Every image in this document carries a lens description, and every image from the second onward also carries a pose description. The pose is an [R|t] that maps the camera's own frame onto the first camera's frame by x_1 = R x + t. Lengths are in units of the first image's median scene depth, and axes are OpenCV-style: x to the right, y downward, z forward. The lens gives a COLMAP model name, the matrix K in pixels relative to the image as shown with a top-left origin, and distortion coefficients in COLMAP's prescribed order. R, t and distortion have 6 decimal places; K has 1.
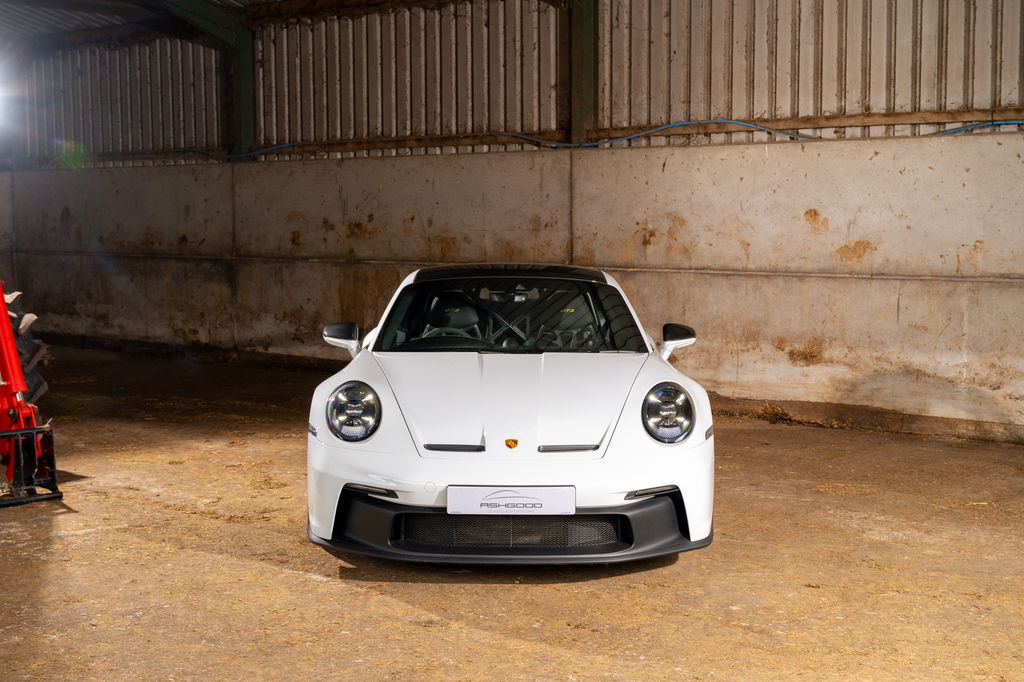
lens RADIAL K [[1461.6, 0, 504.6], [0, 1461.6, 344.7], [0, 0, 1]] dist [0.013238, 0.000000]
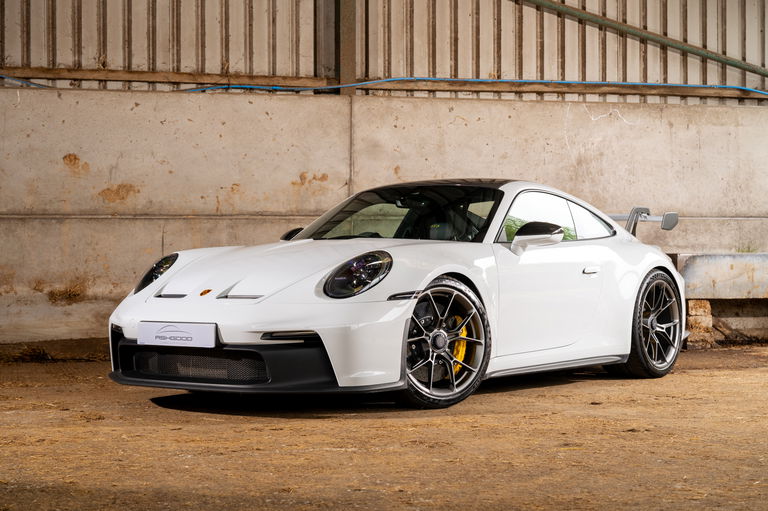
lens RADIAL K [[1381.7, 0, 401.2], [0, 1381.7, 263.1], [0, 0, 1]] dist [0.006049, 0.000000]
pose [[0.550051, -0.007927, 0.835094, -0.472306], [0.077410, 0.996134, -0.041532, 0.043254], [-0.831536, 0.087490, 0.548538, 0.258708]]
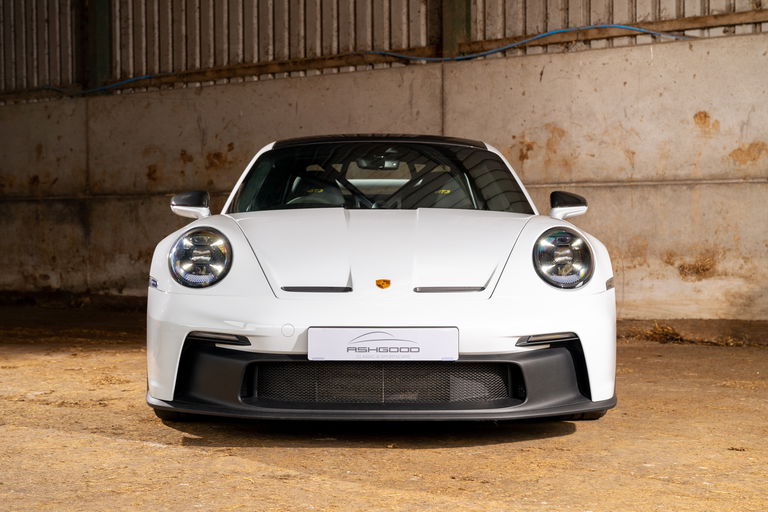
lens RADIAL K [[1450.3, 0, 382.8], [0, 1450.3, 258.5], [0, 0, 1]] dist [0.016379, 0.000000]
pose [[0.999960, -0.002817, 0.008532, -0.001444], [0.003367, 0.997876, -0.065051, 0.058679], [-0.008331, 0.065077, 0.997845, 0.080840]]
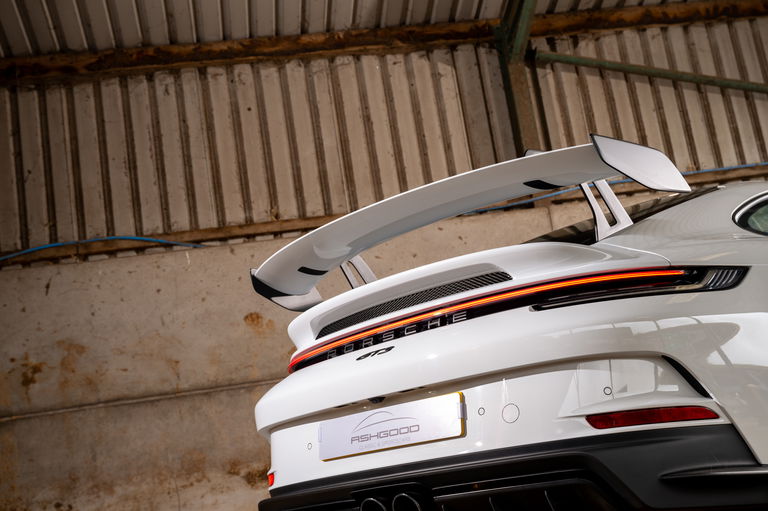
lens RADIAL K [[991.6, 0, 390.8], [0, 991.6, 256.2], [0, 0, 1]] dist [0.001066, 0.000000]
pose [[0.643967, 0.064022, 0.762370, -0.208934], [0.218544, 0.939576, -0.263506, 0.056877], [-0.733174, 0.336300, 0.591065, 0.534454]]
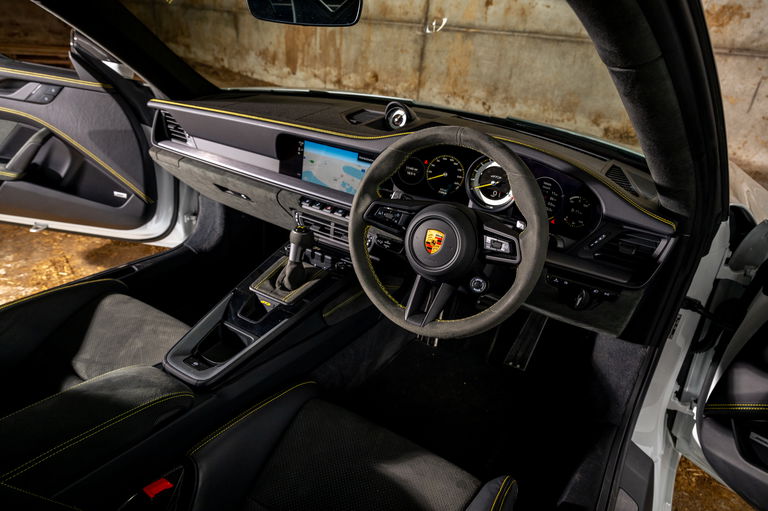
lens RADIAL K [[513.6, 0, 384.8], [0, 513.6, 259.5], [0, 0, 1]] dist [-0.004580, 0.001554]
pose [[0.977852, 0.159729, -0.135250, 0.109370], [-0.108176, 0.938905, 0.326734, -0.009009], [0.179175, -0.304867, 0.935389, 0.614848]]
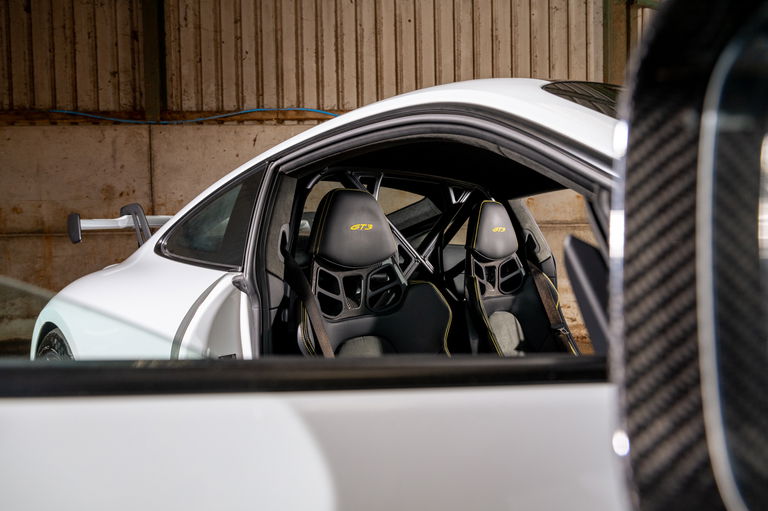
lens RADIAL K [[513.6, 0, 380.9], [0, 513.6, 259.7], [0, 0, 1]] dist [-0.004580, 0.001554]
pose [[0.706098, -0.030167, 0.707471, -0.117132], [0.082511, 0.995791, -0.039890, -0.003637], [-0.703291, 0.086540, 0.705615, 0.677989]]
